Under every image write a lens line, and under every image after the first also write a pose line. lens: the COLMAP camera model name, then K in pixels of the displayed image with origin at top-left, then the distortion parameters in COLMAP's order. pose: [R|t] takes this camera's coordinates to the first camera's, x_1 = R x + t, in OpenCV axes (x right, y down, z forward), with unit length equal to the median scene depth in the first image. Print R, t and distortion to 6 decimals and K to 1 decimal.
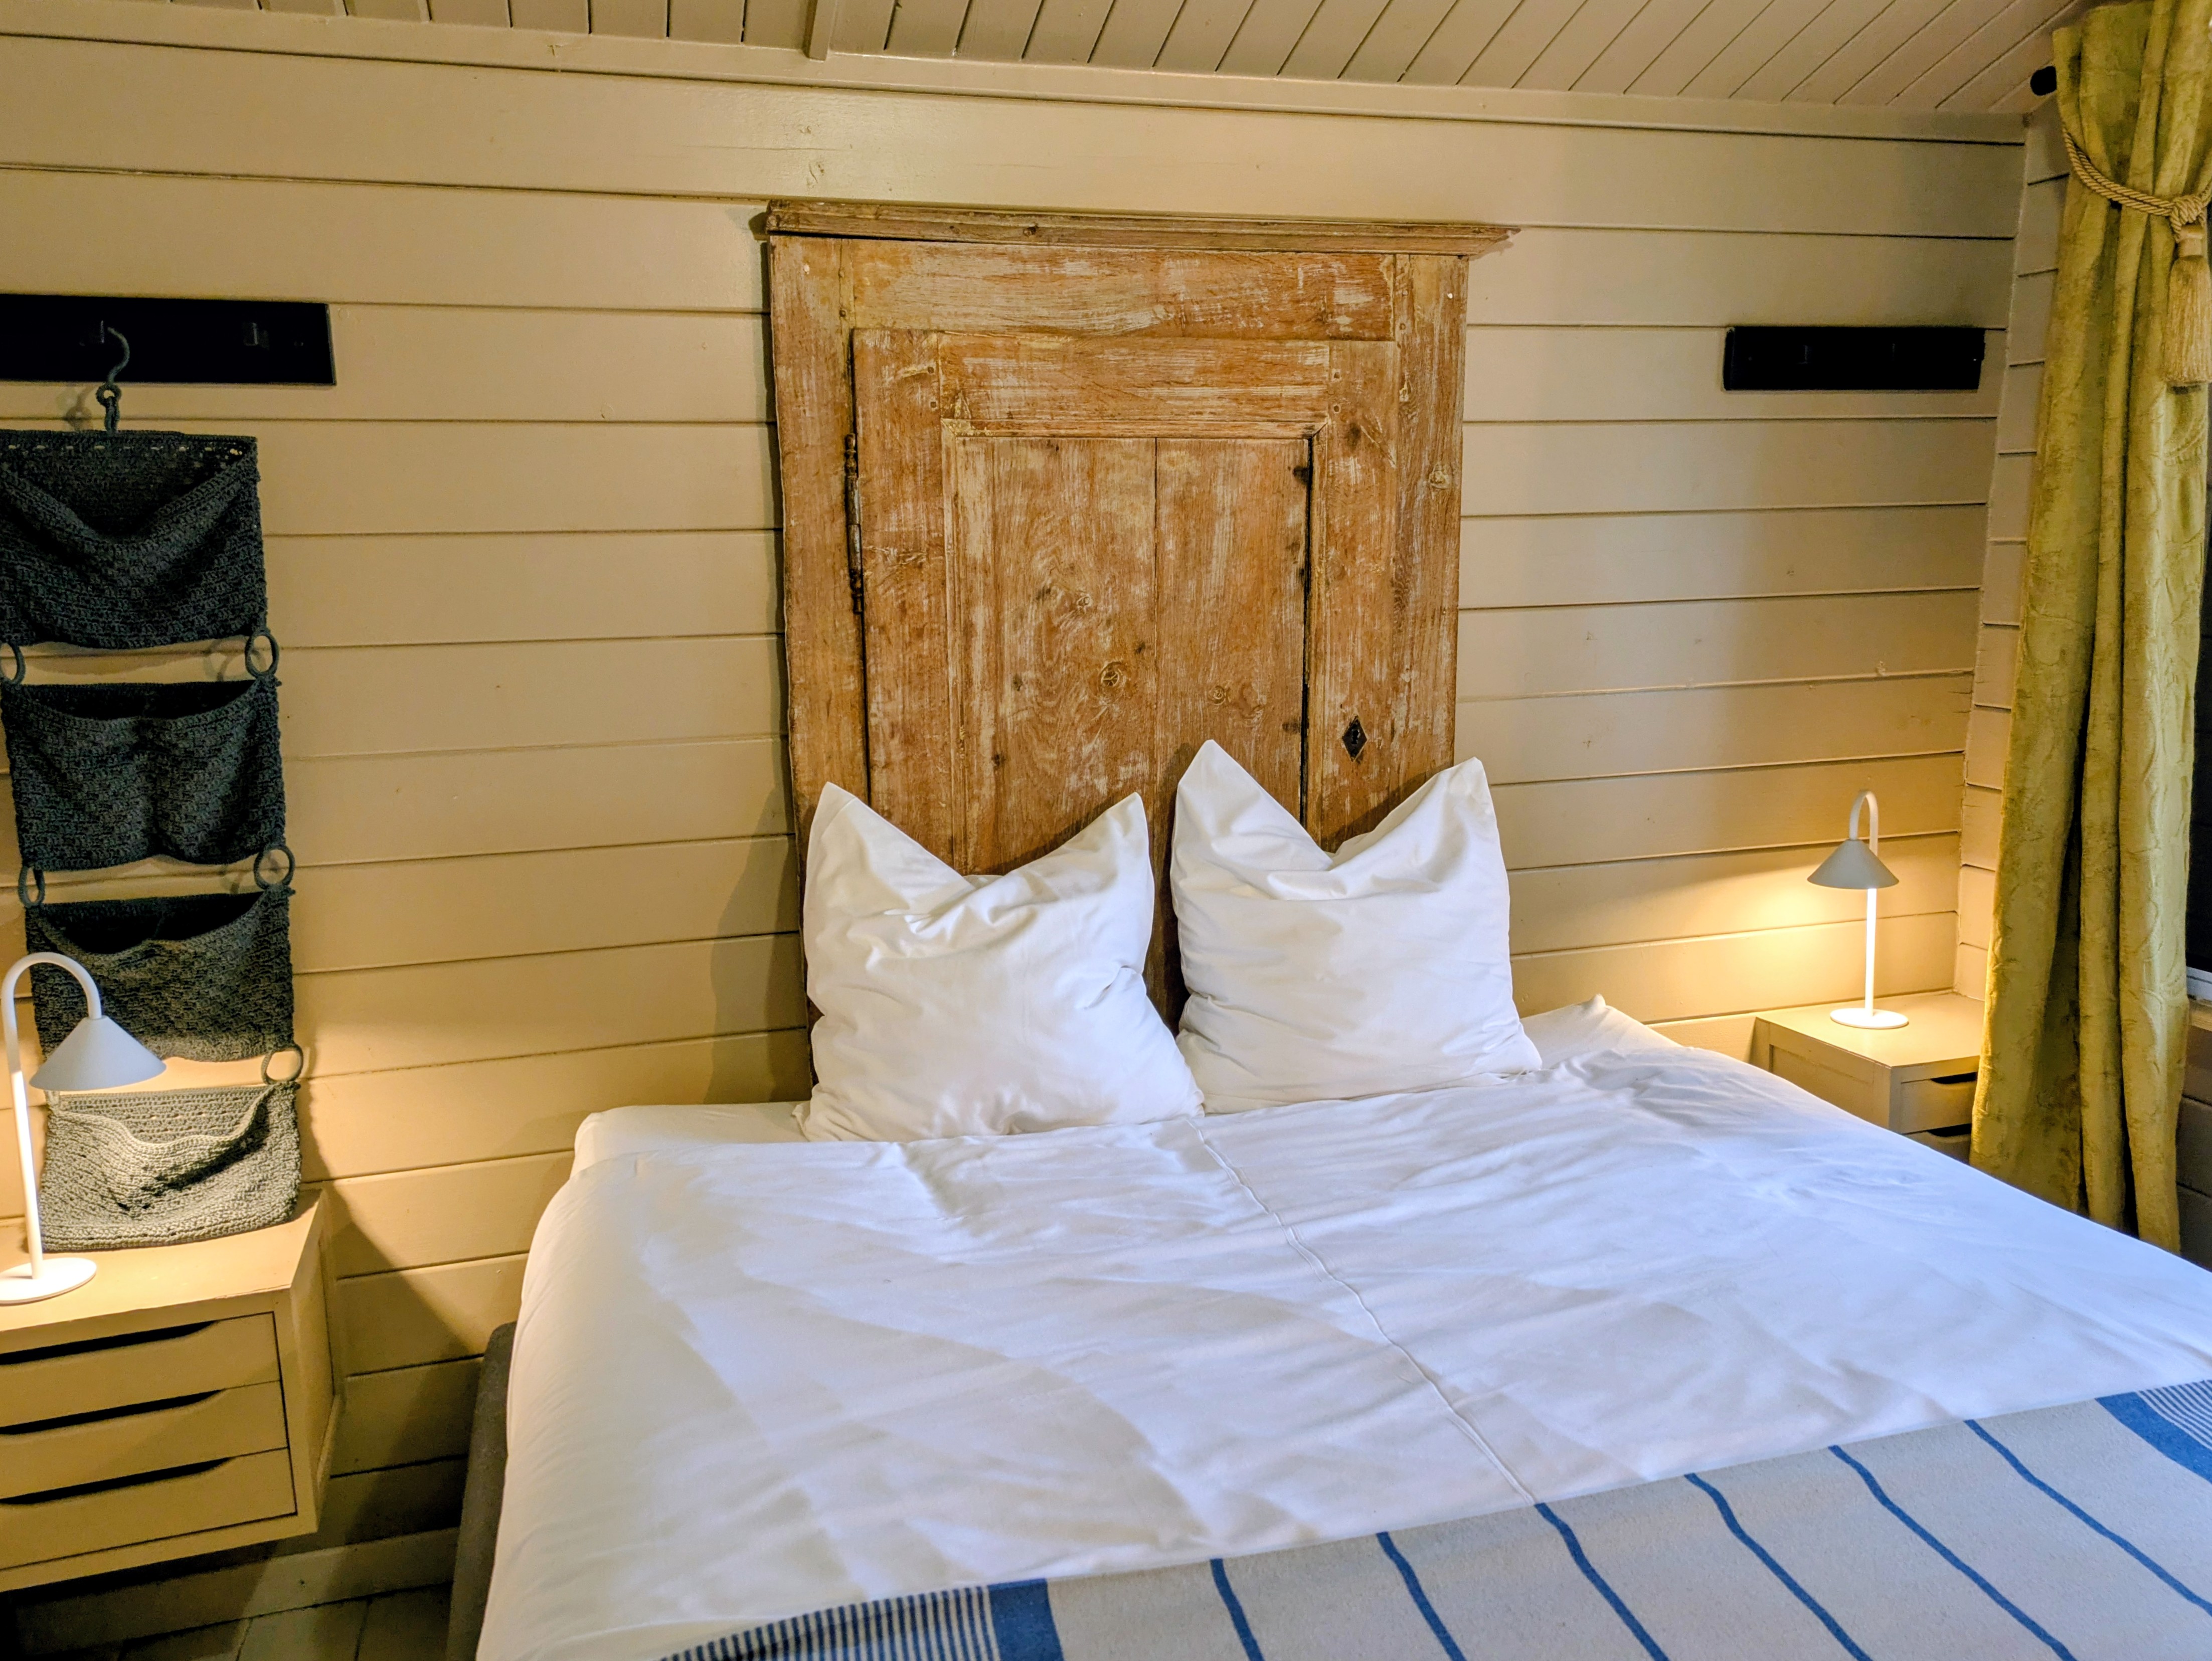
lens RADIAL K [[1664.2, 0, 1106.0], [0, 1664.2, 830.5], [0, 0, 1]] dist [0.041275, -0.003474]
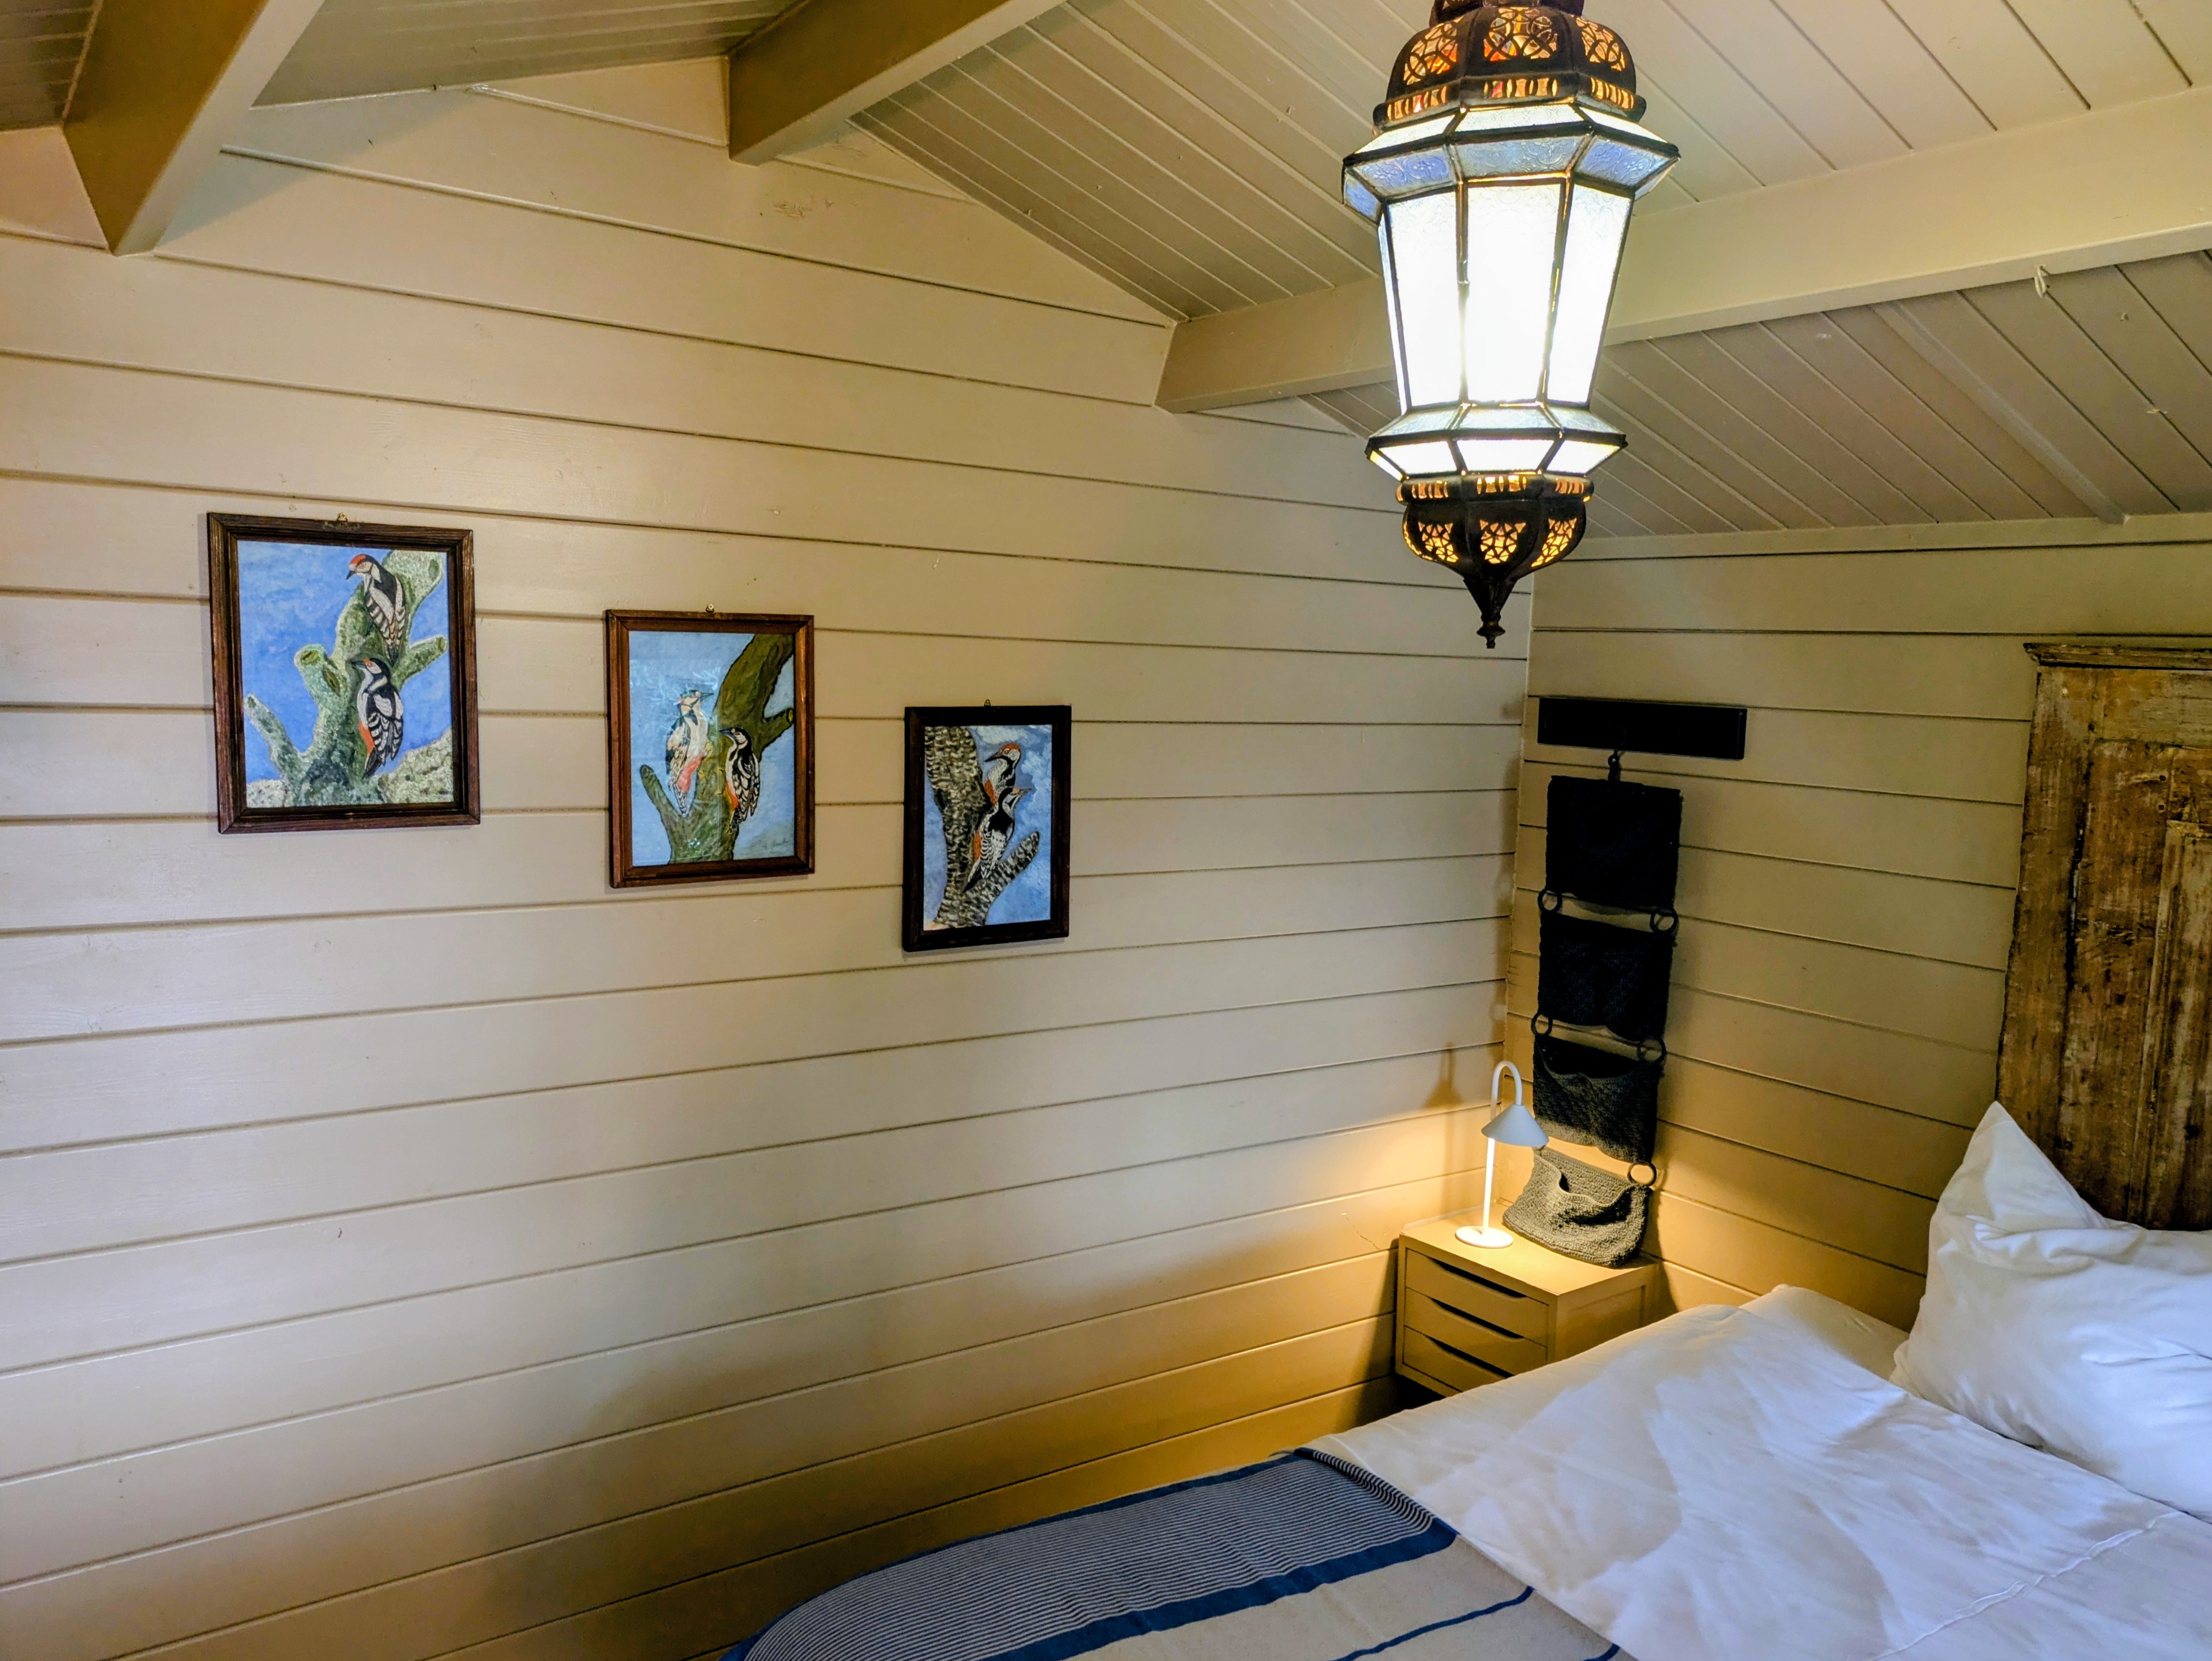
lens RADIAL K [[1573.0, 0, 1106.0], [0, 1573.0, 830.5], [0, 0, 1]] dist [-0.000355, -0.000927]
pose [[0.331131, 0.130232, -0.934554, 0.666974], [-0.207885, 0.976163, 0.062372, -0.159067], [0.920400, 0.173626, 0.350311, -0.032290]]
